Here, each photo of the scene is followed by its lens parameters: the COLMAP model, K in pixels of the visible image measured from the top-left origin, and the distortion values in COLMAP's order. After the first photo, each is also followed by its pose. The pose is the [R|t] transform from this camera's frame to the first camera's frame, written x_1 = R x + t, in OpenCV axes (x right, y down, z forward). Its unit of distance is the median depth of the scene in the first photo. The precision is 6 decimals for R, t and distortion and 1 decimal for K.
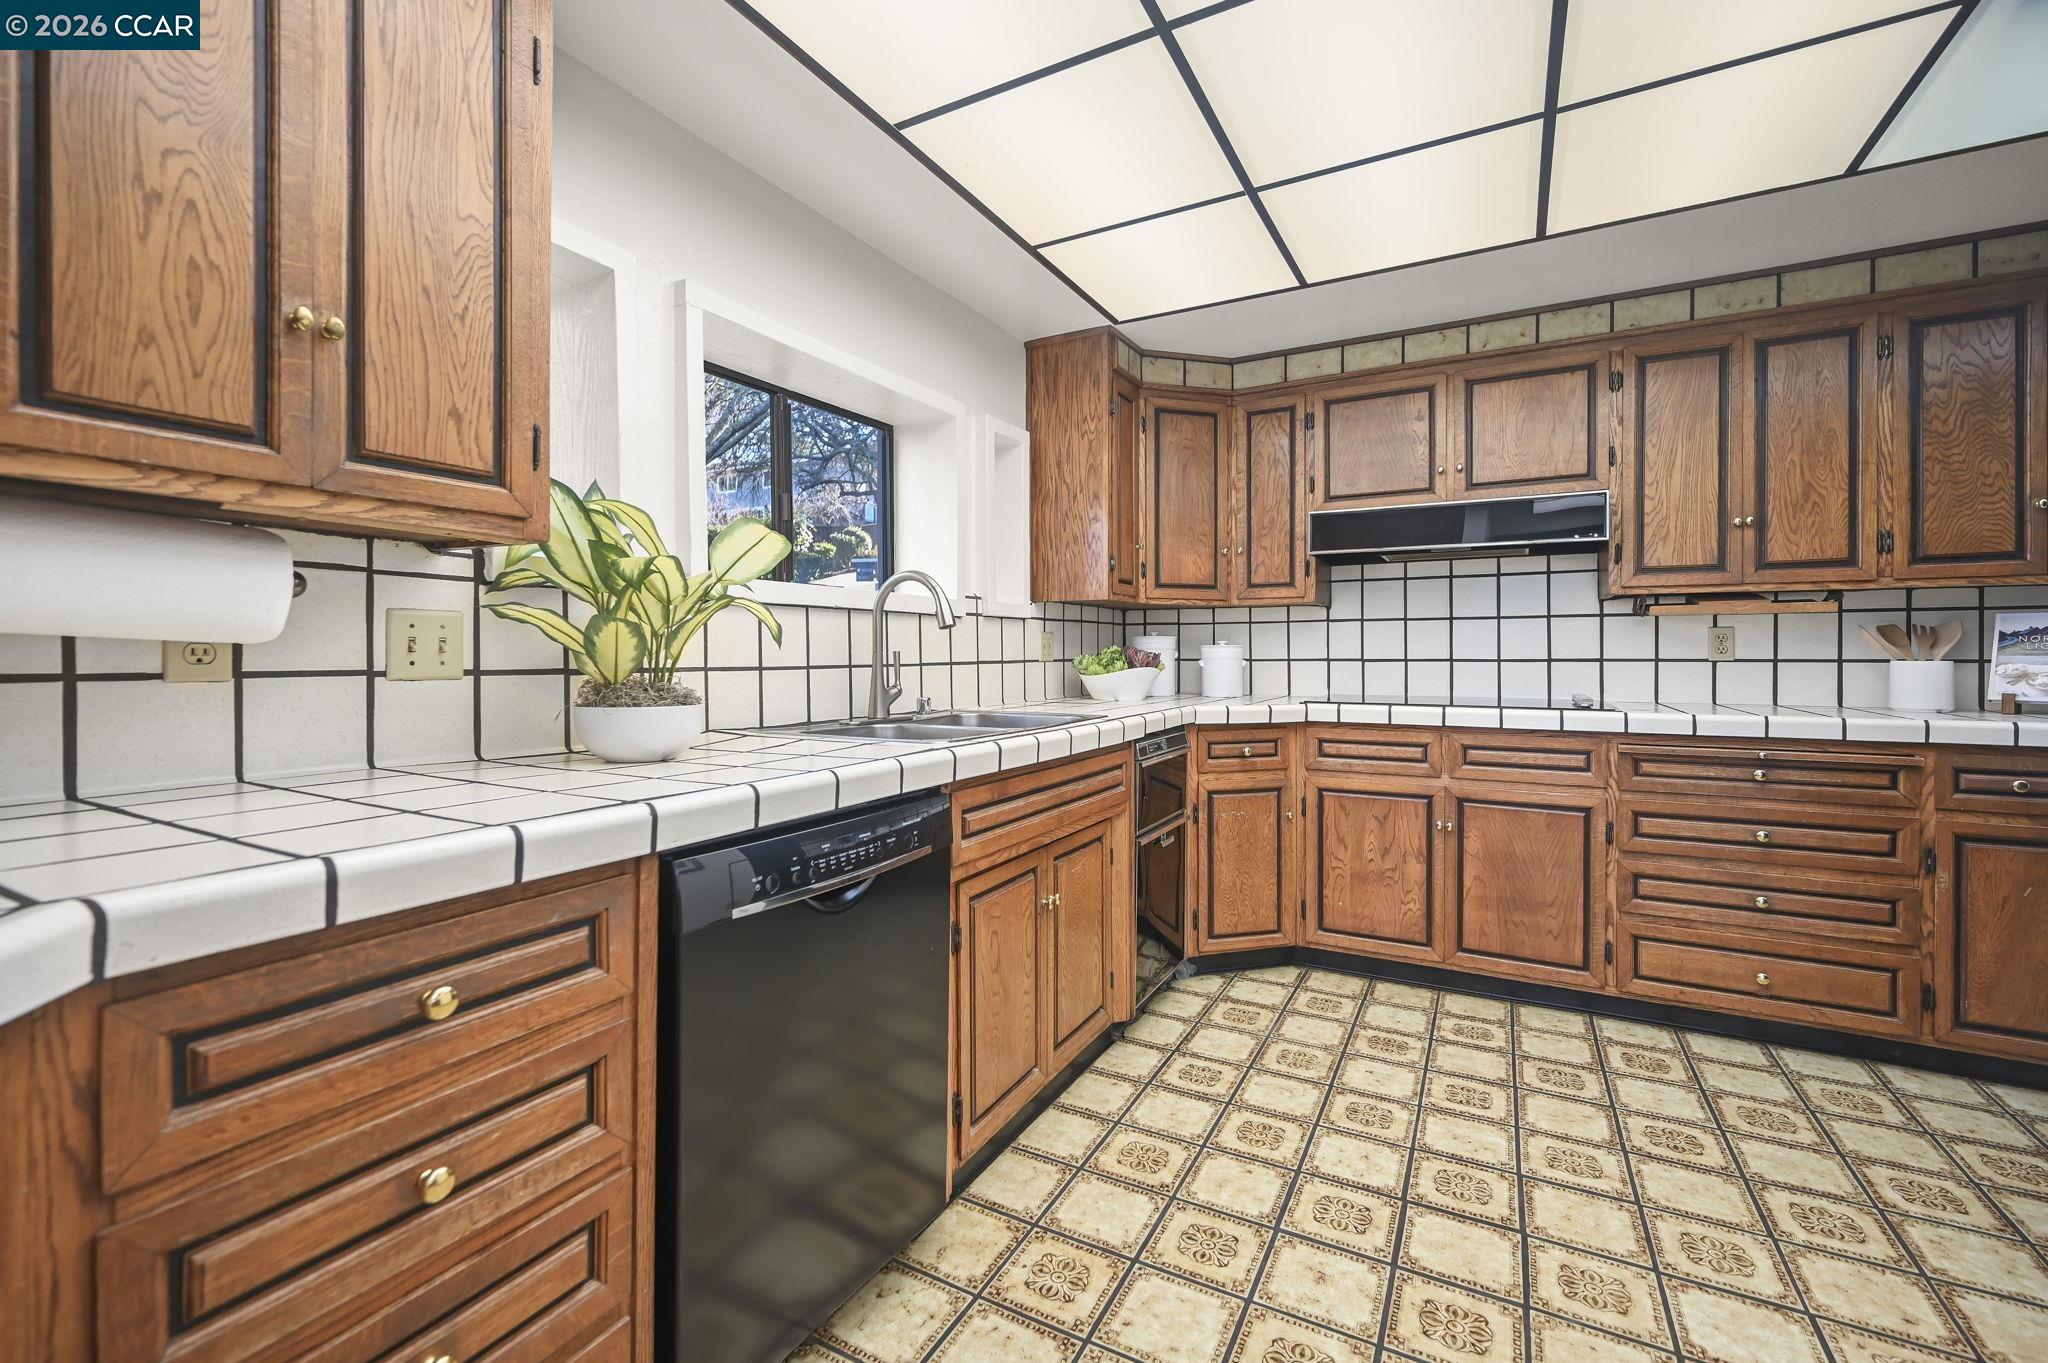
lens RADIAL K [[855.9, 0, 1025.1], [0, 855.9, 656.6], [0, 0, 1]] dist [0.001223, 0.000210]
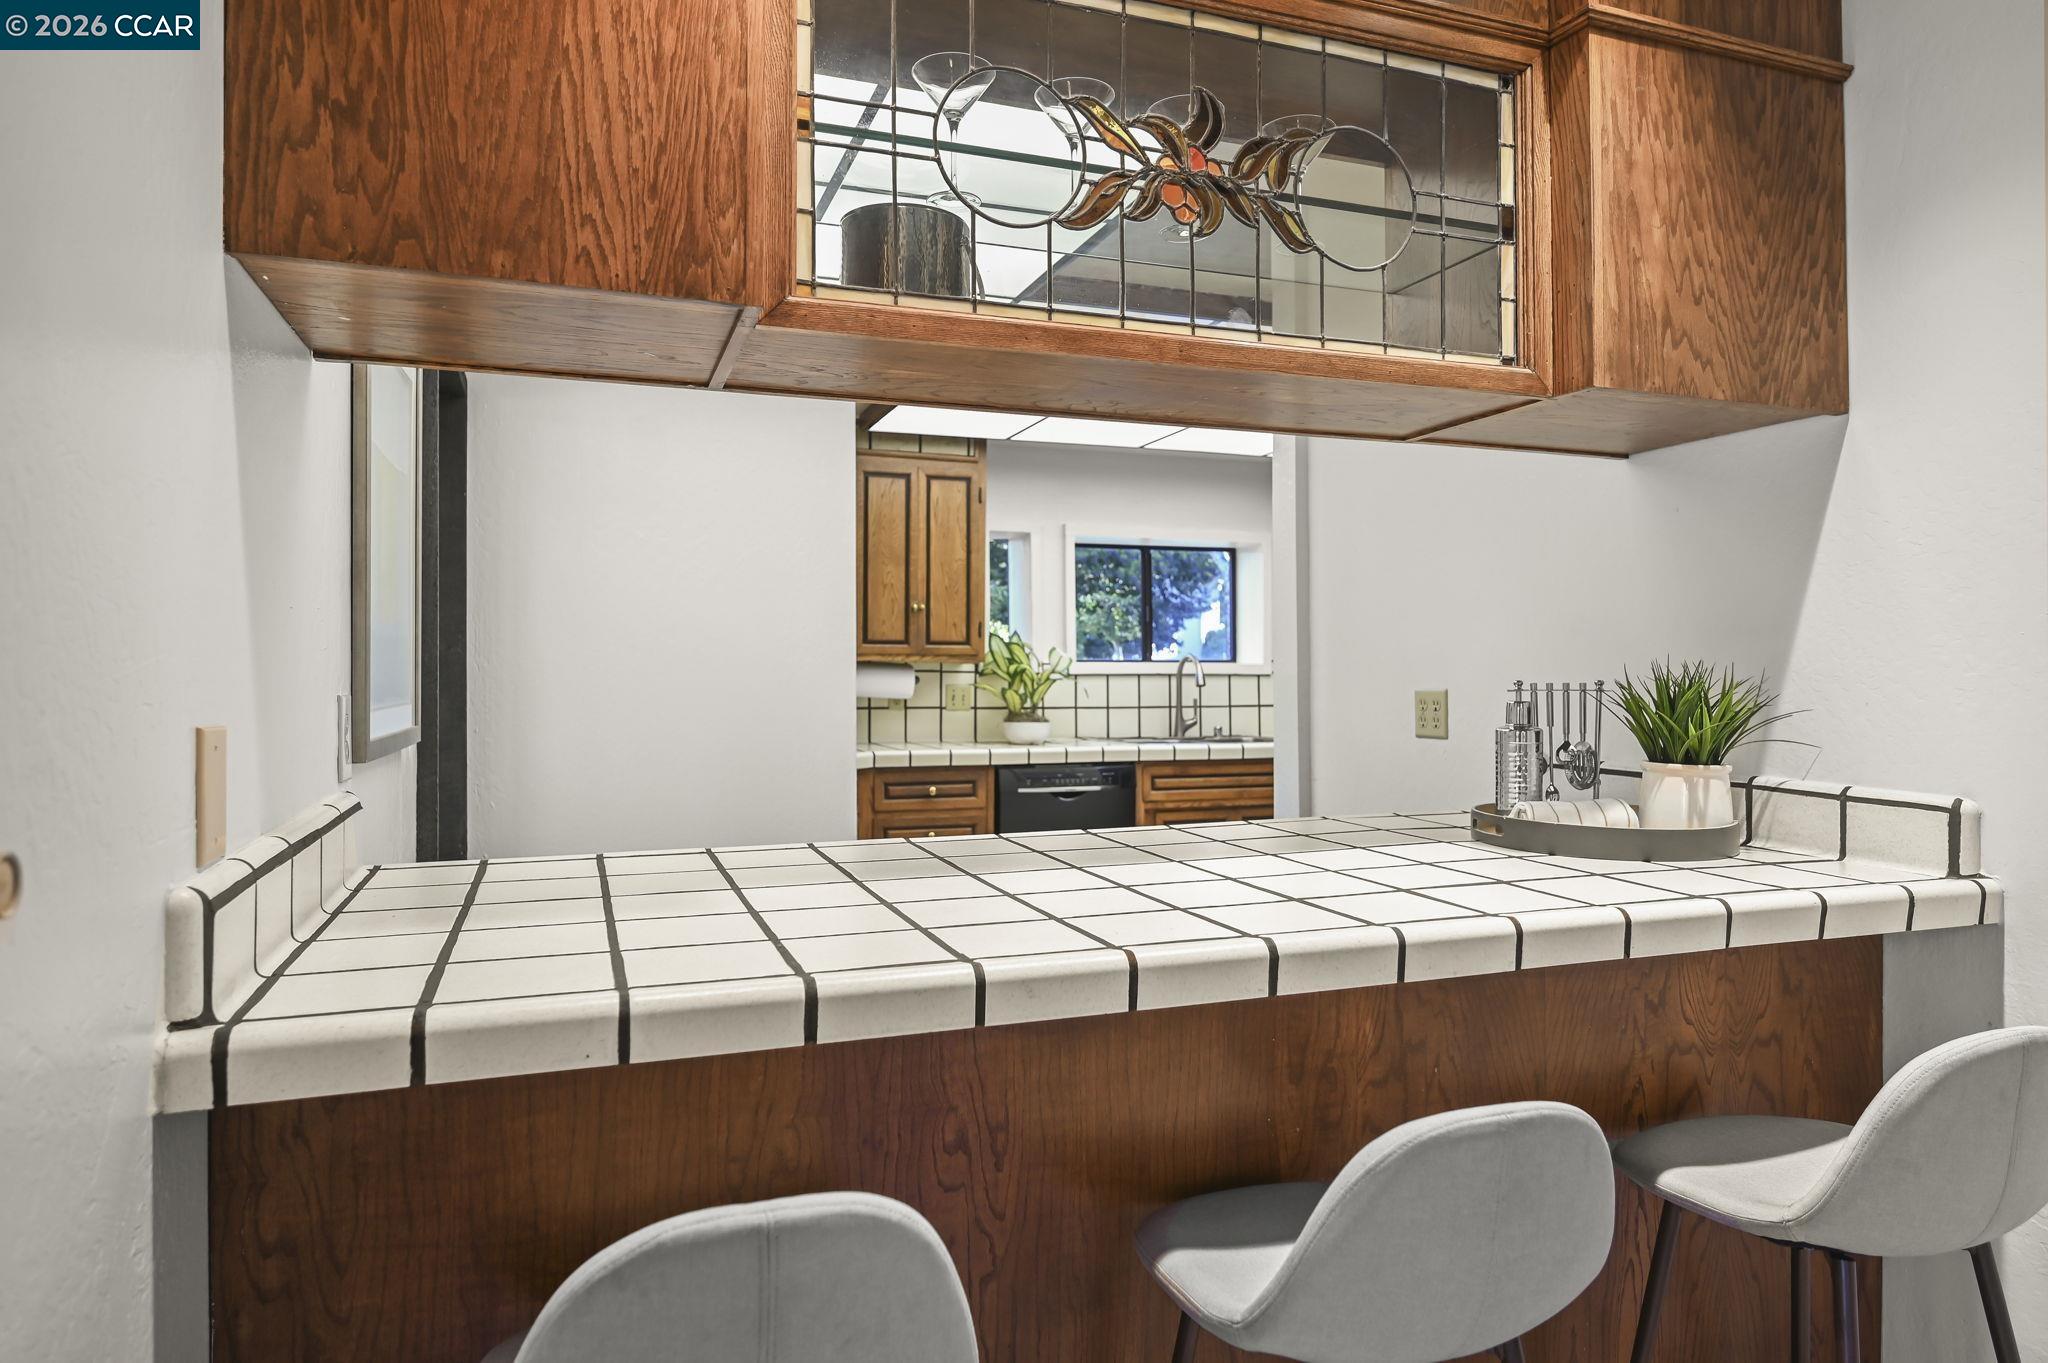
lens RADIAL K [[1235.4, 0, 1024.0], [0, 1235.4, 681.5], [0, 0, 1]] dist [0.000503, -0.000024]
pose [[0.759062, 0.003290, -0.651010, 1.971694], [-0.003713, 0.999993, 0.000725, -0.067073], [0.651008, 0.001867, 0.759068, -1.801525]]
